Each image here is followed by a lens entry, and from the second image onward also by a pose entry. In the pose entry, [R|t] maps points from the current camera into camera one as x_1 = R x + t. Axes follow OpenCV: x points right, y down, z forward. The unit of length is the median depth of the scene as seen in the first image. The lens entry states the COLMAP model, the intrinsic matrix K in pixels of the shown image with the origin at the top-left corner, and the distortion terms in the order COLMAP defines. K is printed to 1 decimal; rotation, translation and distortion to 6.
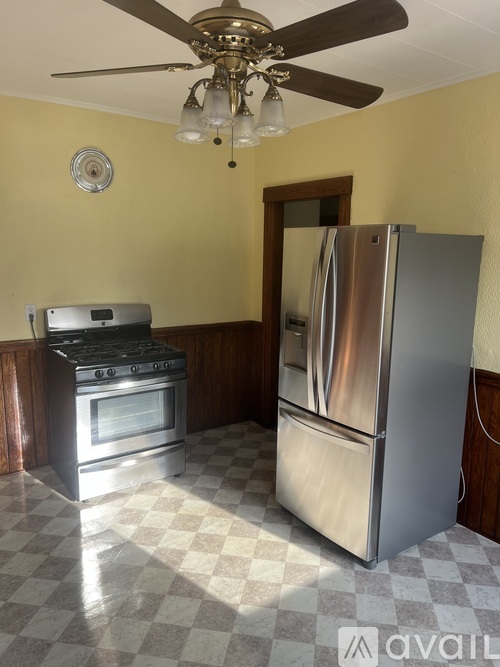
lens RADIAL K [[502.3, 0, 250.0], [0, 502.3, 333.5], [0, 0, 1]] dist [0.002136, -0.005673]
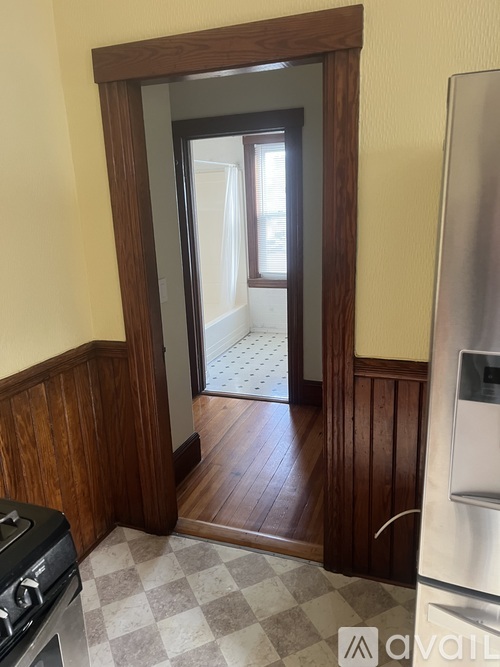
lens RADIAL K [[502.3, 0, 250.0], [0, 502.3, 333.5], [0, 0, 1]] dist [0.002136, -0.005673]
pose [[0.817162, -0.188774, 0.544619, -0.147358], [0.142453, 0.981681, 0.126526, -0.078133], [-0.558528, -0.025810, 0.829084, 0.549883]]
